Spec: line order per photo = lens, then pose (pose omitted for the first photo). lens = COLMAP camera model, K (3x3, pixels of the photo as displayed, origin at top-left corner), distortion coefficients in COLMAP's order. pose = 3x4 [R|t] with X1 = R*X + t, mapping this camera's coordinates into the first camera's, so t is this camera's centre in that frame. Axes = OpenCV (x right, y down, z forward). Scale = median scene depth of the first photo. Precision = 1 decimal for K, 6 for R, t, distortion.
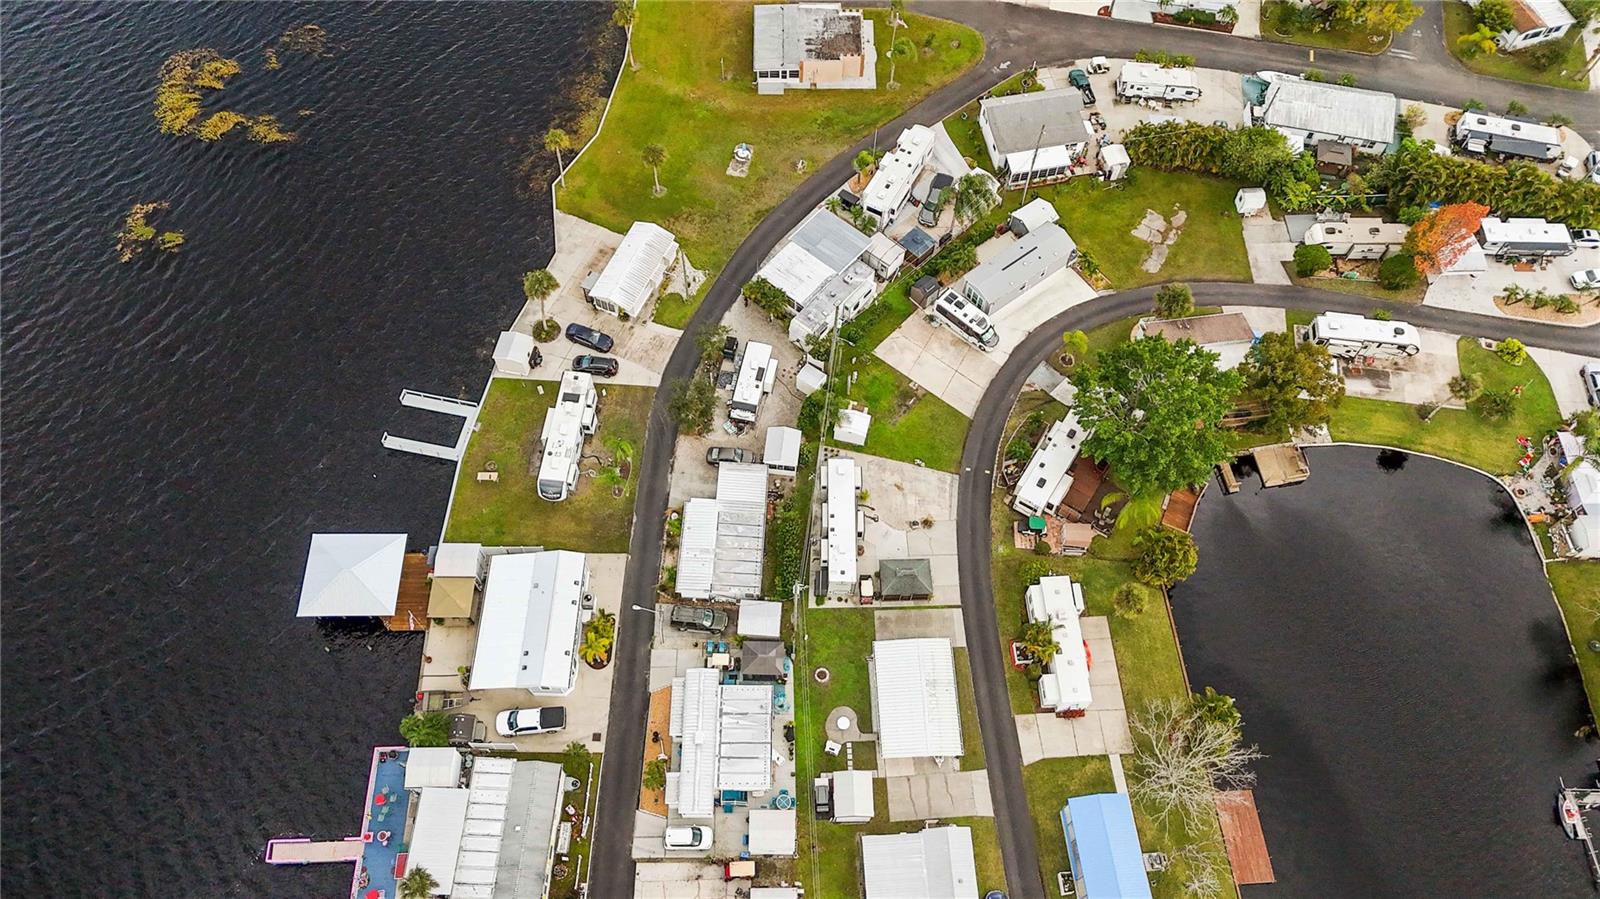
lens RADIAL K [[1171.3, 0, 800.0], [0, 1171.3, 449.5], [0, 0, 1]] dist [0.104042, -0.156948]
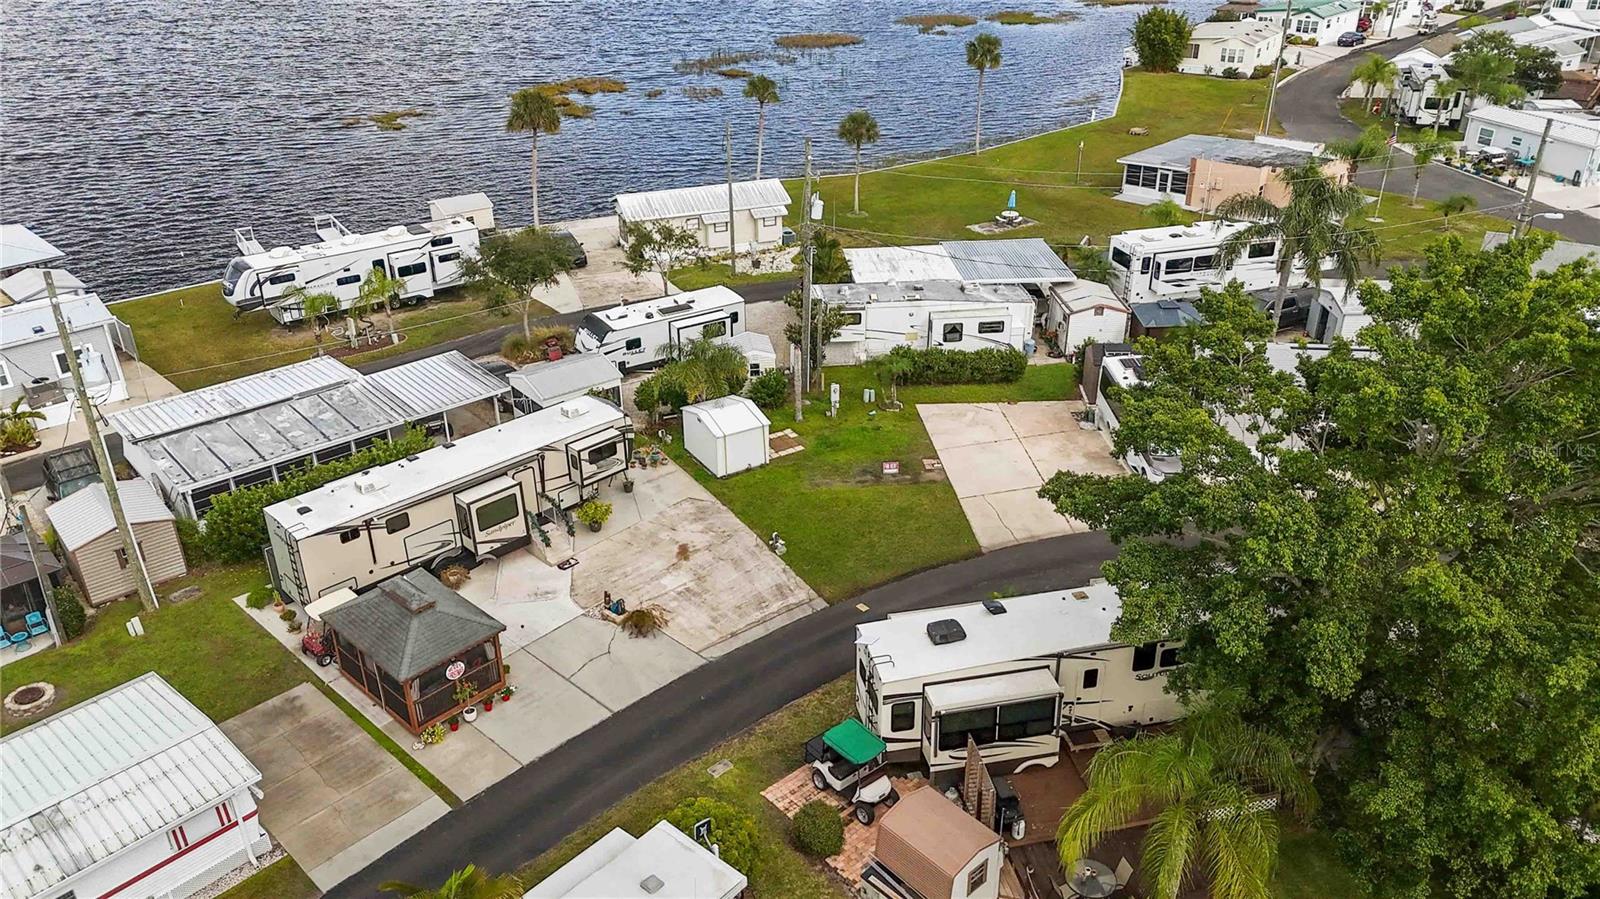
lens RADIAL K [[1171.3, 0, 800.0], [0, 1171.3, 449.5], [0, 0, 1]] dist [0.104042, -0.156948]
pose [[0.703172, 0.299151, -0.645025, 0.340863], [-0.611405, 0.717485, -0.333765, 0.110549], [0.362950, 0.629066, 0.687418, 0.733496]]
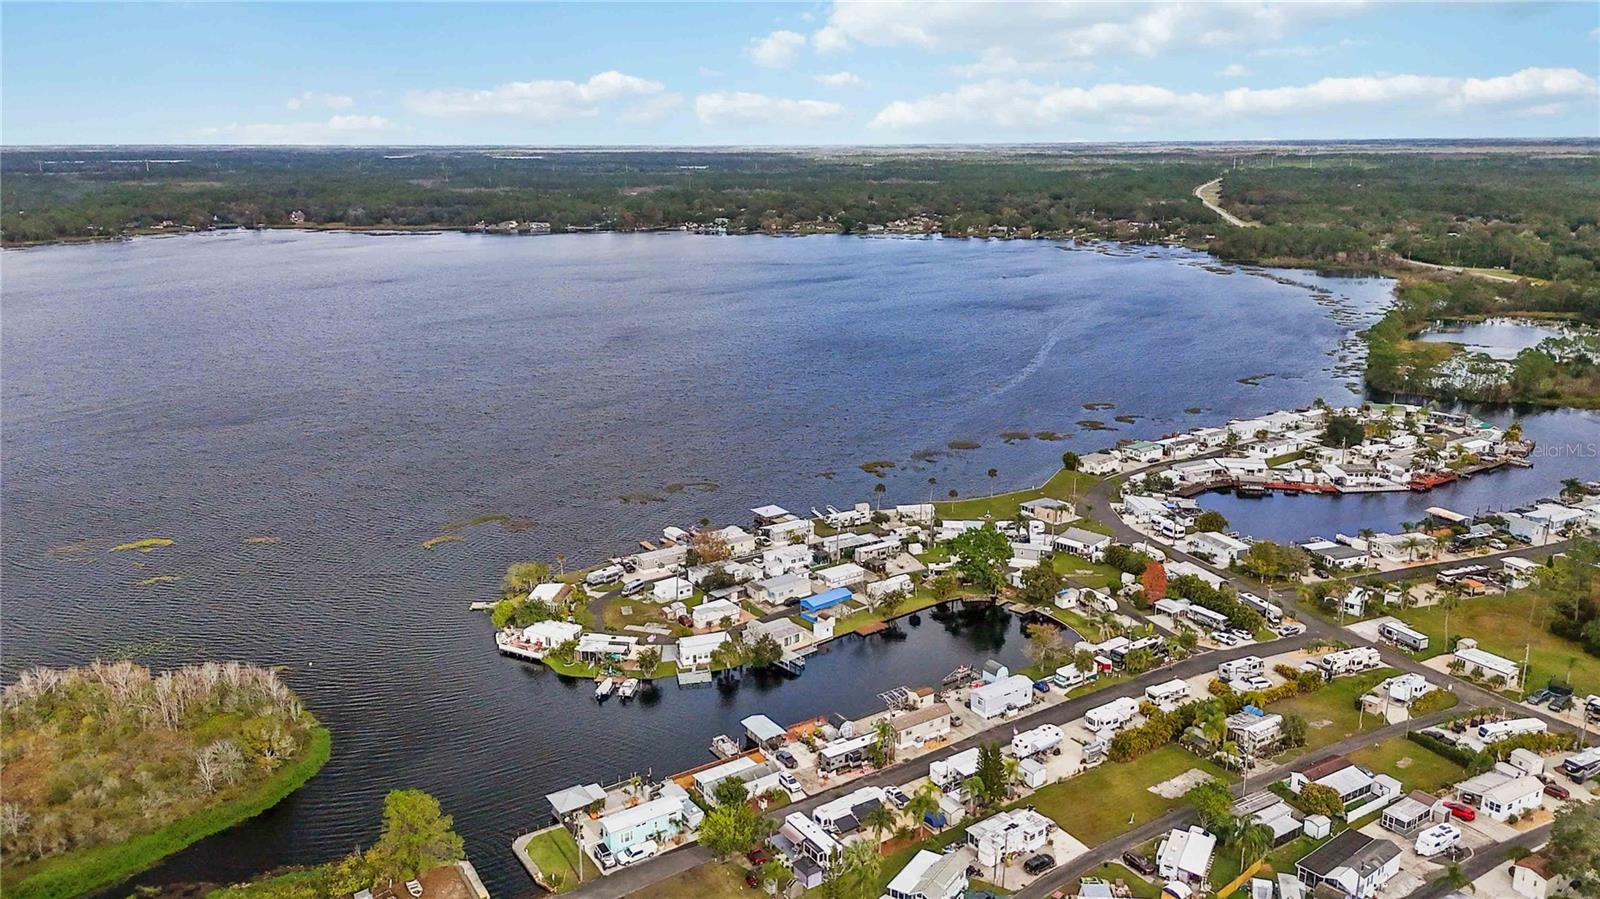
lens RADIAL K [[1171.3, 0, 800.0], [0, 1171.3, 449.5], [0, 0, 1]] dist [0.104042, -0.156948]
pose [[0.555156, 0.184381, -0.811052, 2.030402], [-0.722988, 0.589063, -0.360962, 1.005565], [0.411206, 0.786771, 0.460327, -0.506304]]
